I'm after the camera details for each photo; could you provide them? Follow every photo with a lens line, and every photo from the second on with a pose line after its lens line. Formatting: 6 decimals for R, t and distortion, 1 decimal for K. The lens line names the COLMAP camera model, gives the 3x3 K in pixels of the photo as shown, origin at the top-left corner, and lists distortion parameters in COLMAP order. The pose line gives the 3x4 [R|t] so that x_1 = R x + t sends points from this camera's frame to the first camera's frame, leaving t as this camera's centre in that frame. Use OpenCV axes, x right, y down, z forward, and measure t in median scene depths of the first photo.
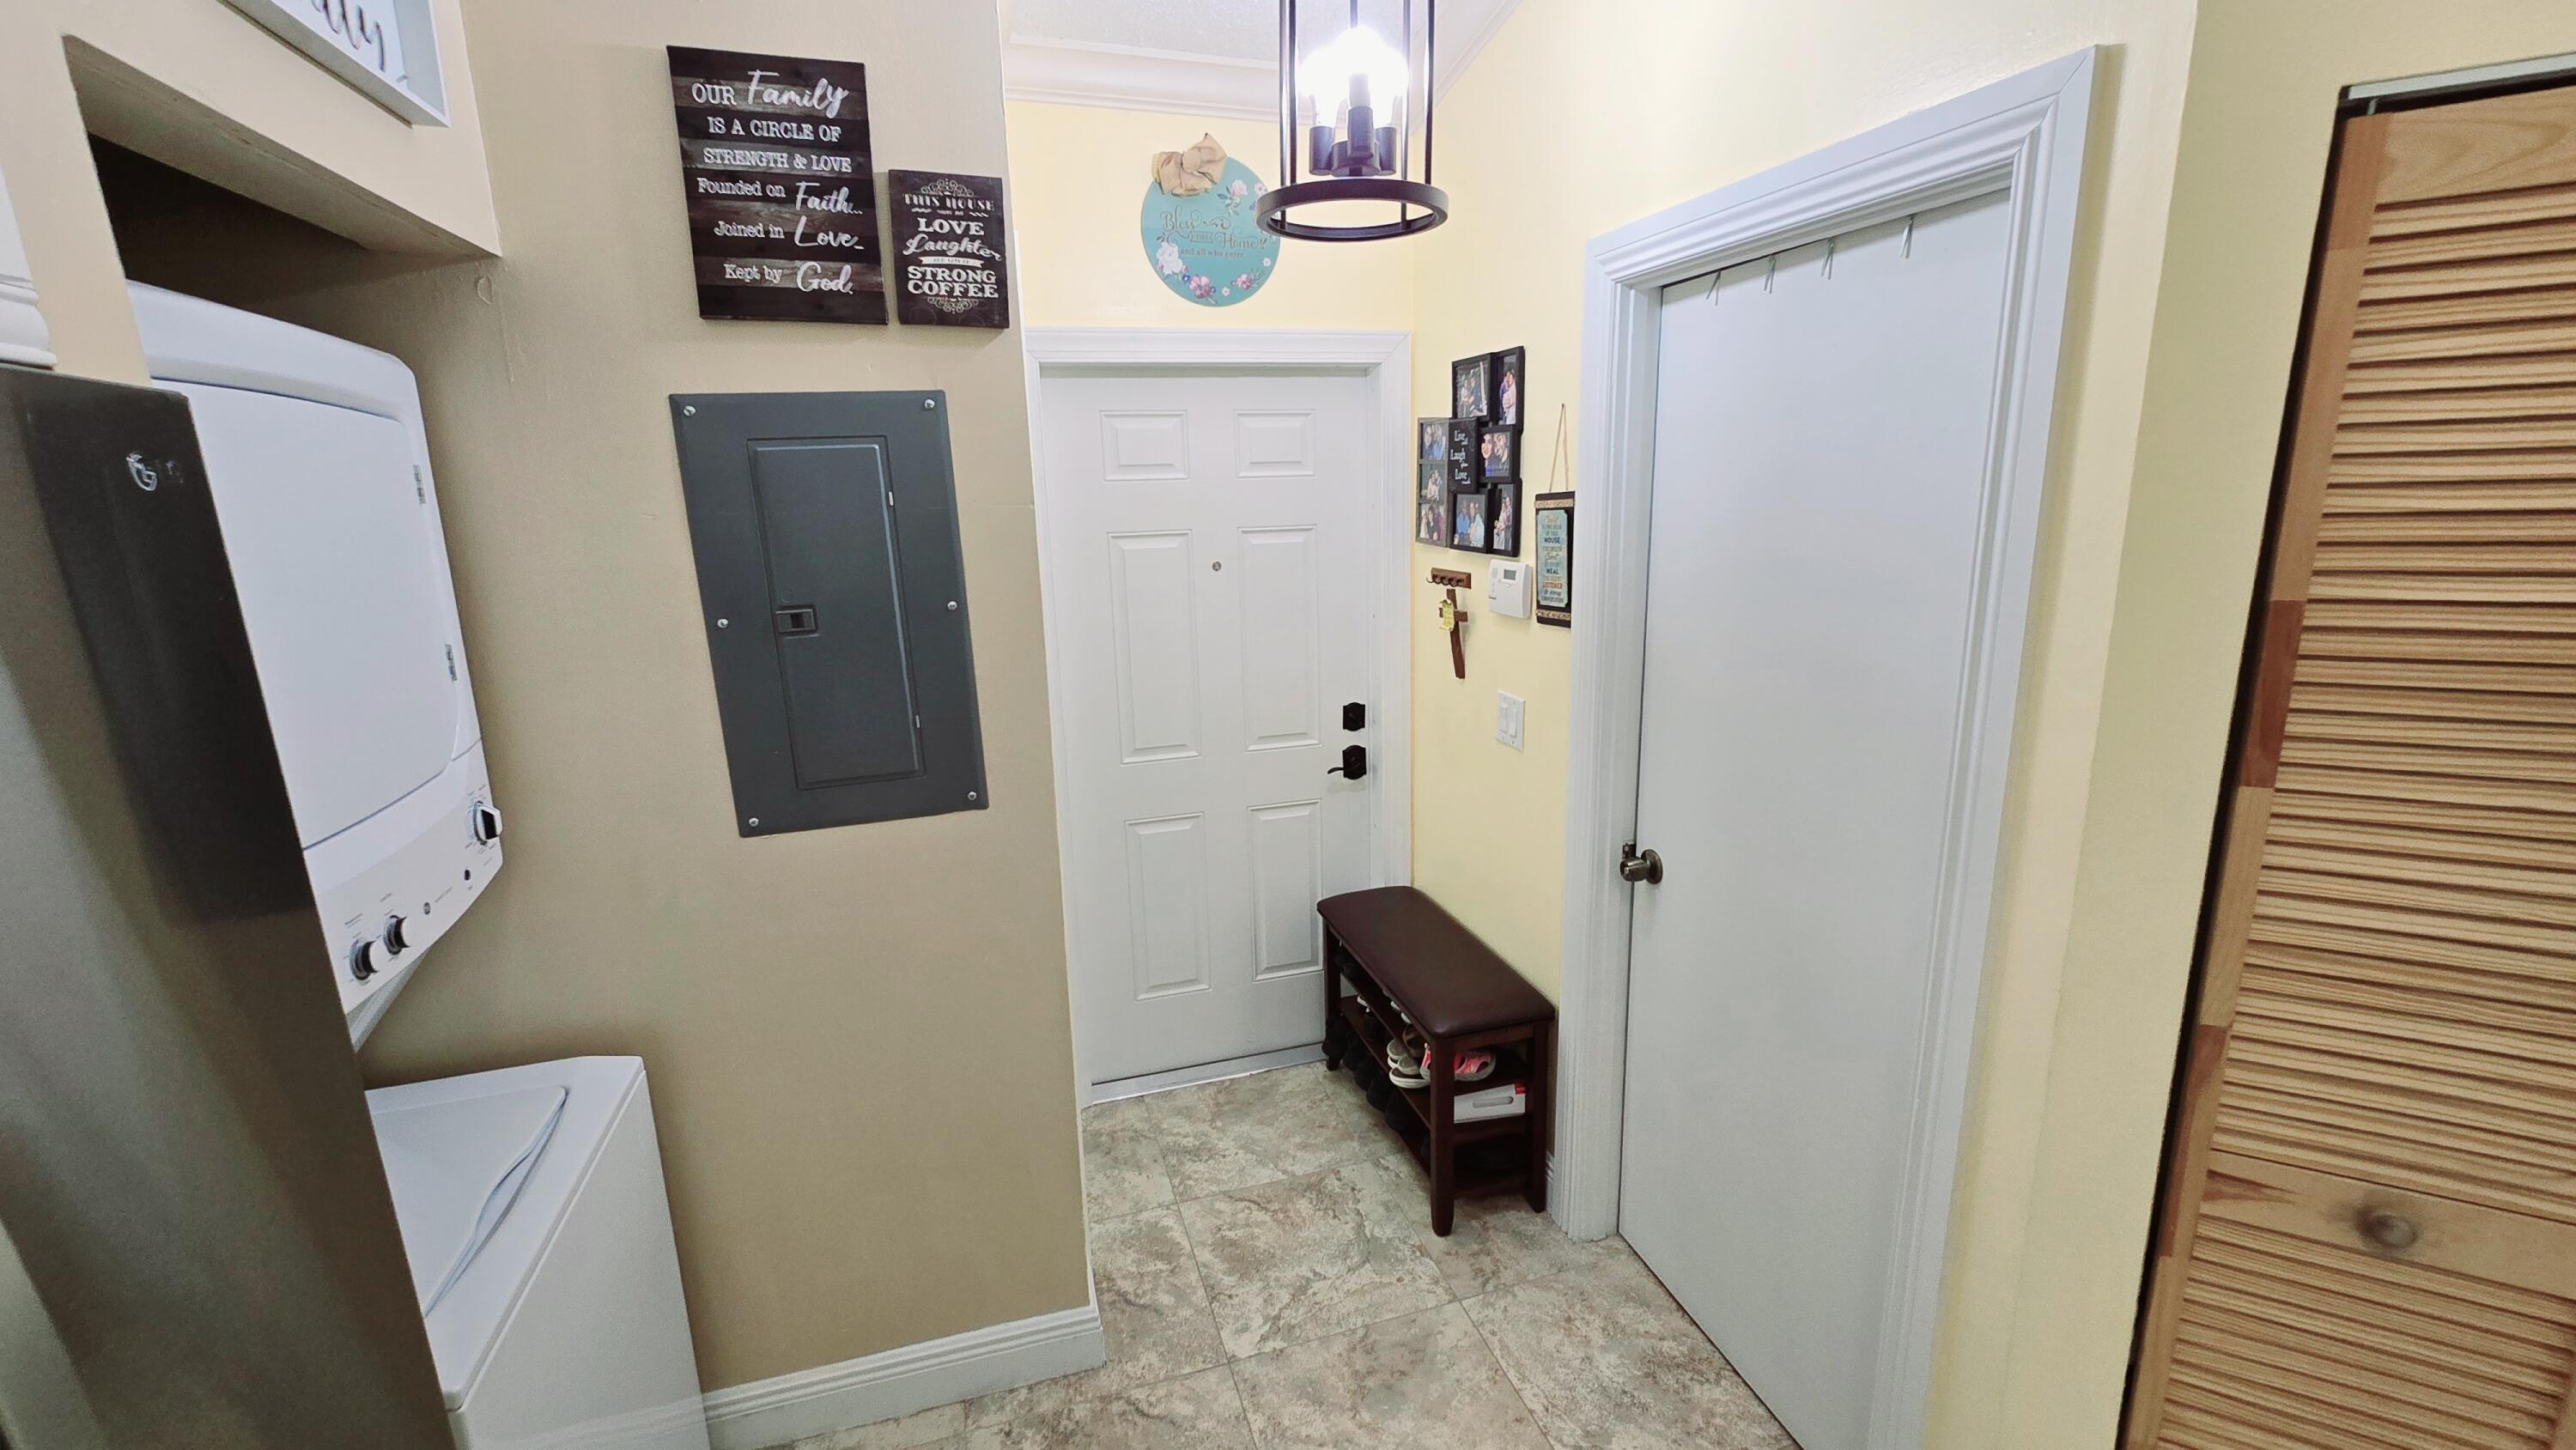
lens RADIAL K [[1059.7, 0, 1278.3], [0, 1059.7, 713.8], [0, 0, 1]] dist [-0.000571, -0.000128]
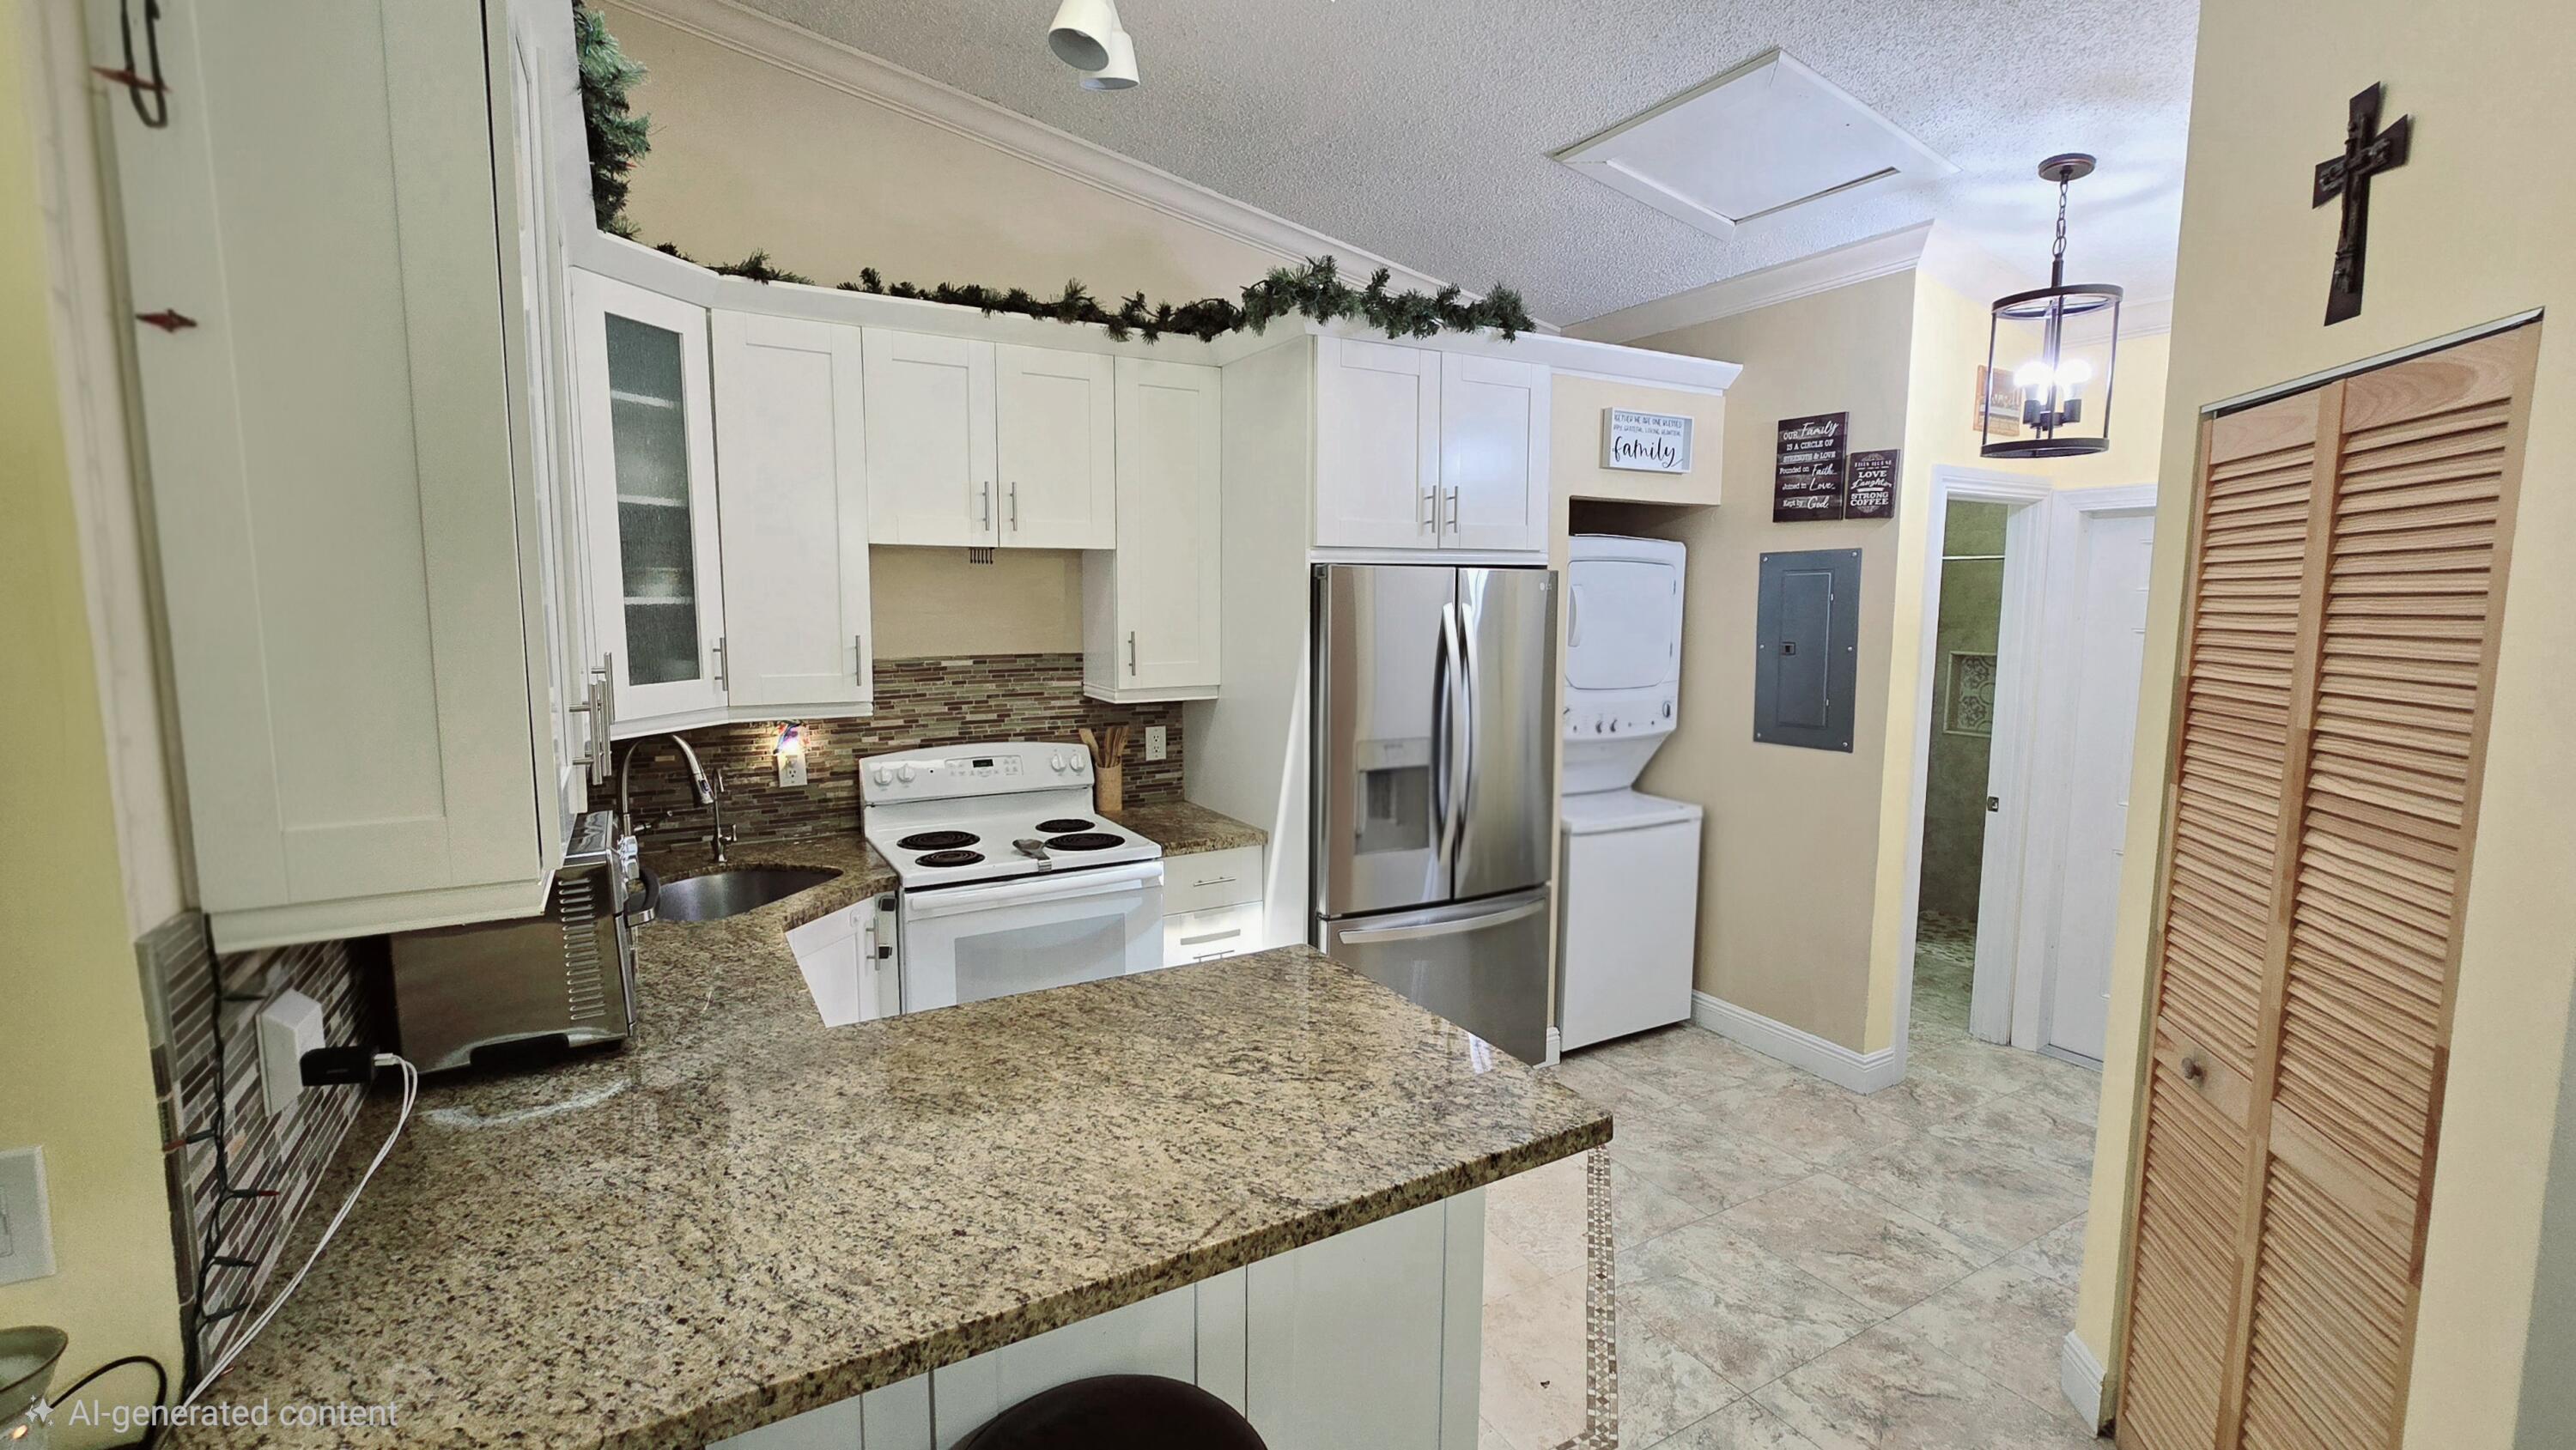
lens RADIAL K [[1108.2, 0, 1270.2], [0, 1108.2, 715.4], [0, 0, 1]] dist [-0.000910, -0.000467]
pose [[0.229405, 0.132605, -0.964256, 1.701963], [-0.222708, 0.971546, 0.080623, 0.112562], [0.947510, 0.196252, 0.252410, -0.656621]]
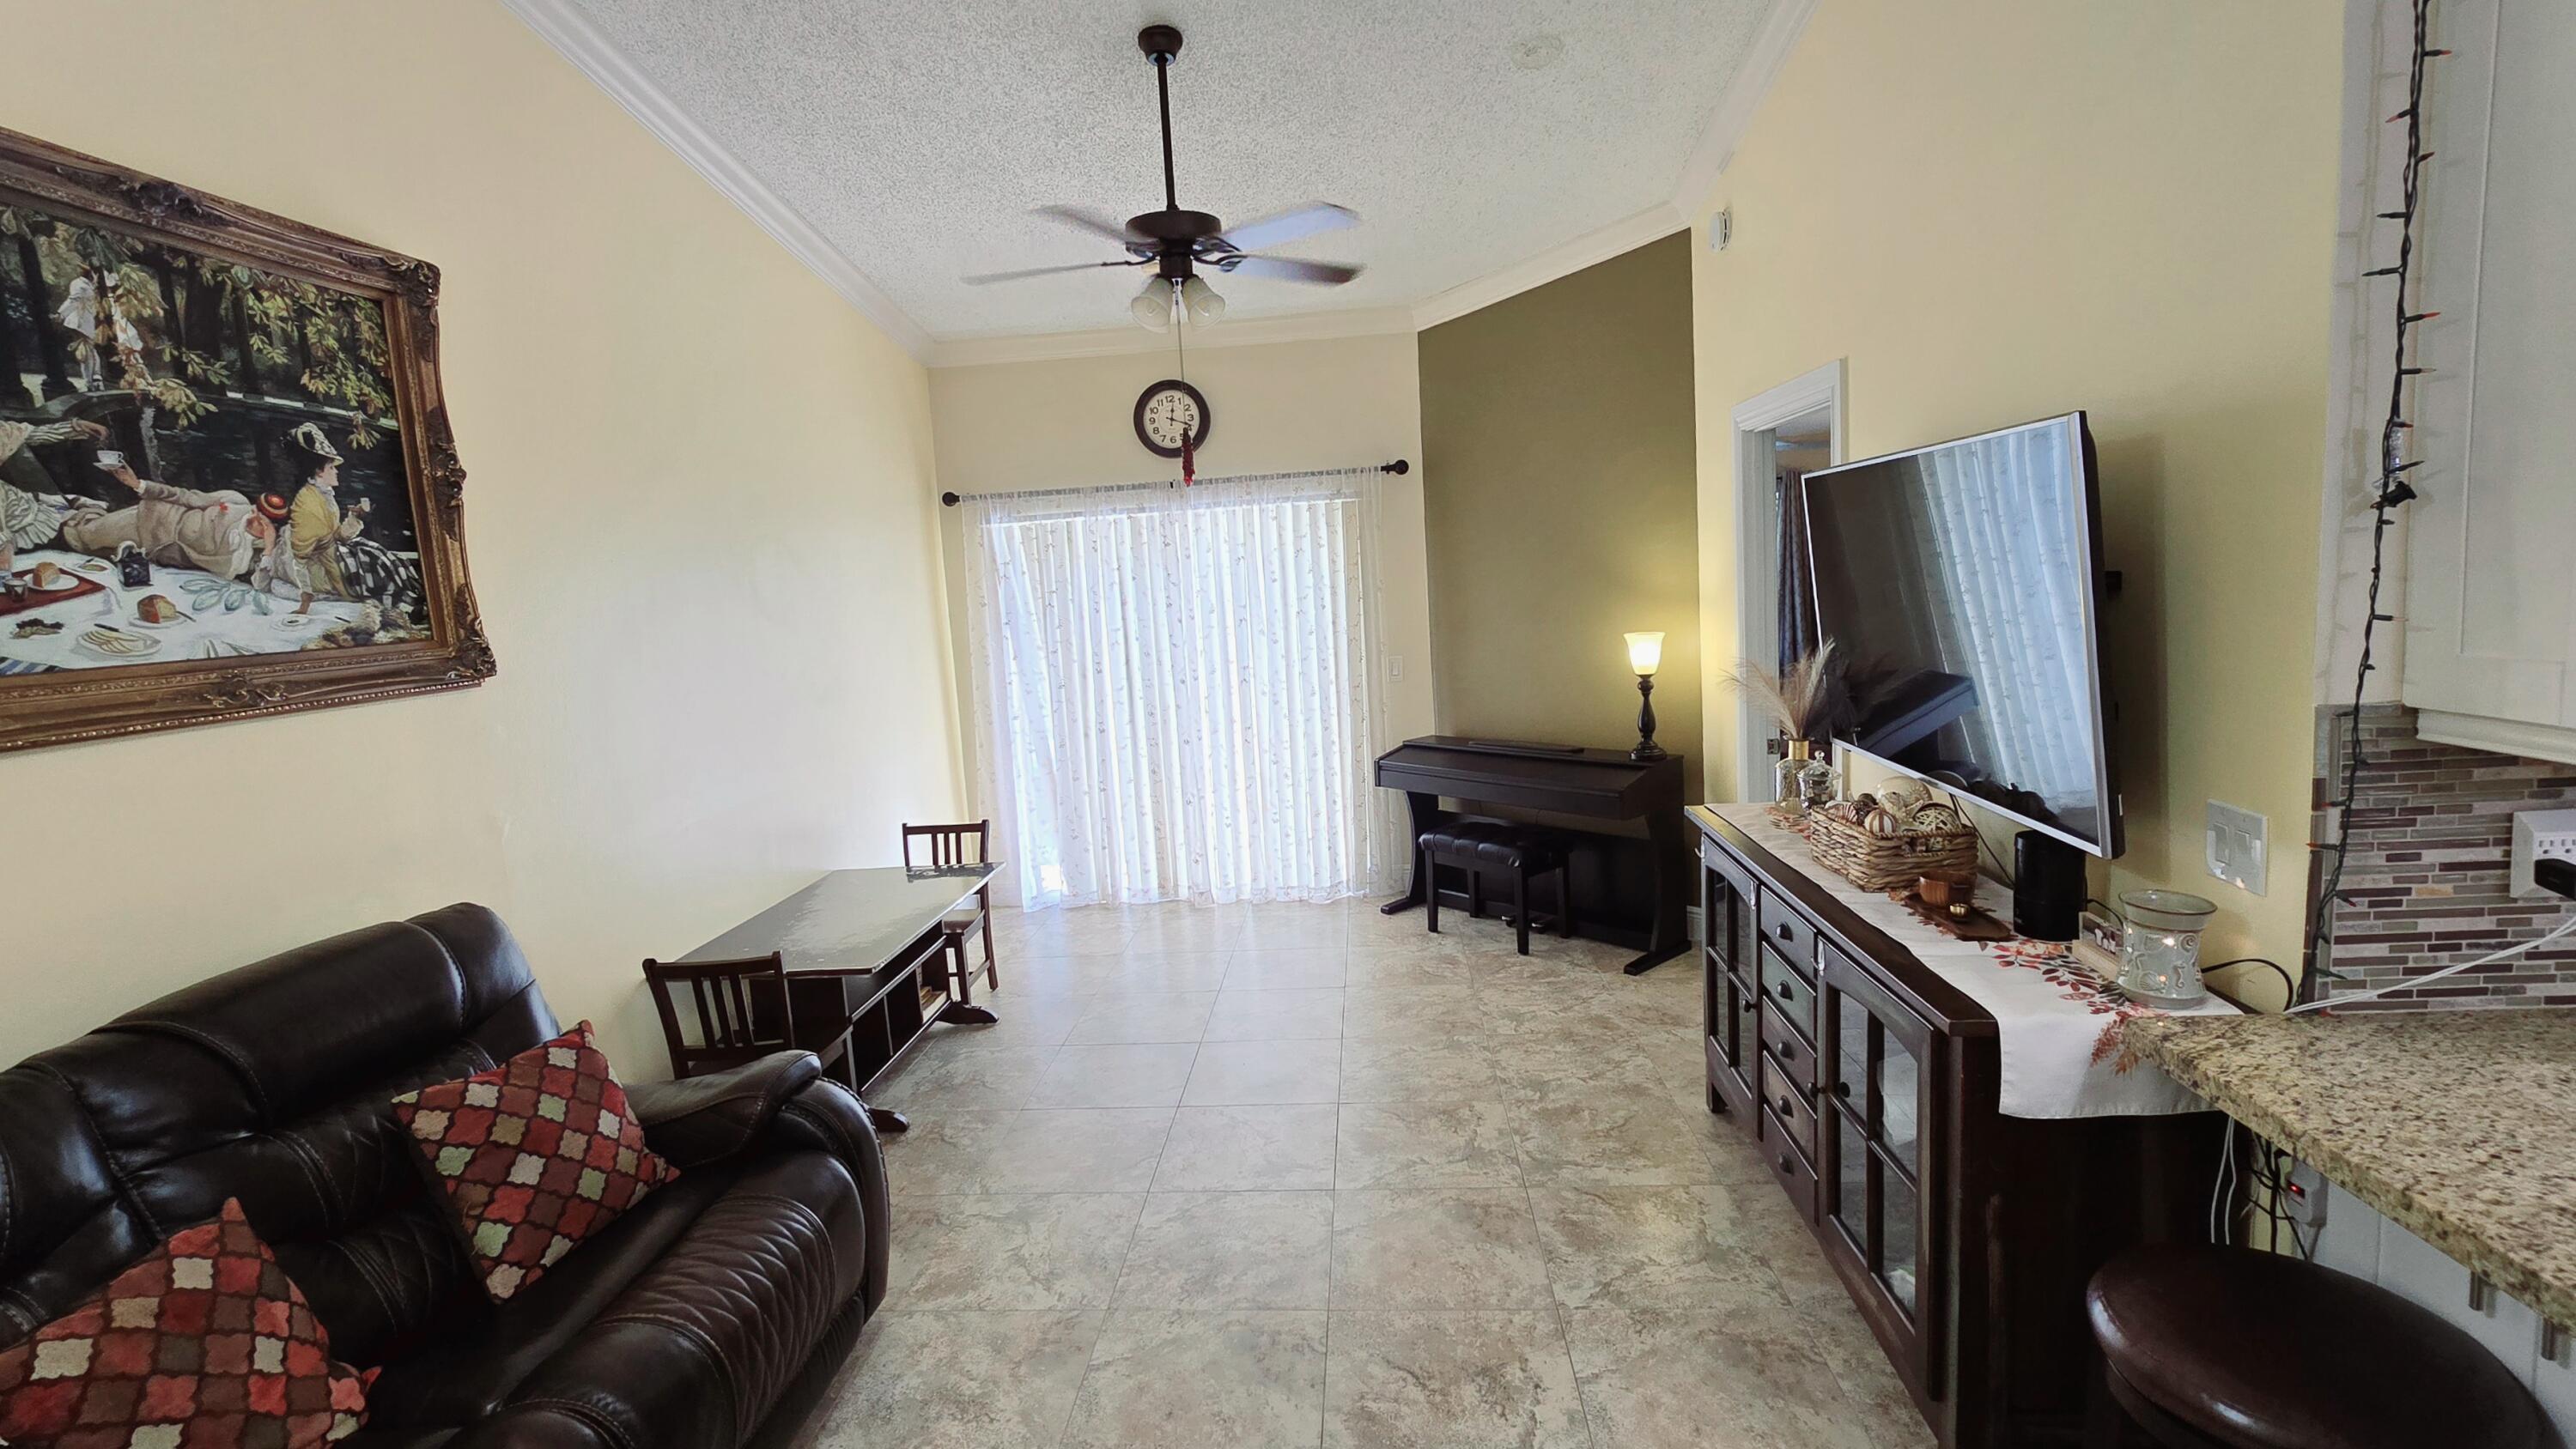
lens RADIAL K [[1161.4, 0, 1280.7], [0, 1161.4, 712.3], [0, 0, 1]] dist [-0.000795, 0.000302]
pose [[-0.930868, 0.037159, 0.363460, 1.428252], [0.159257, 0.936598, 0.312125, -0.028975], [-0.328817, 0.348431, -0.877767, 0.140381]]
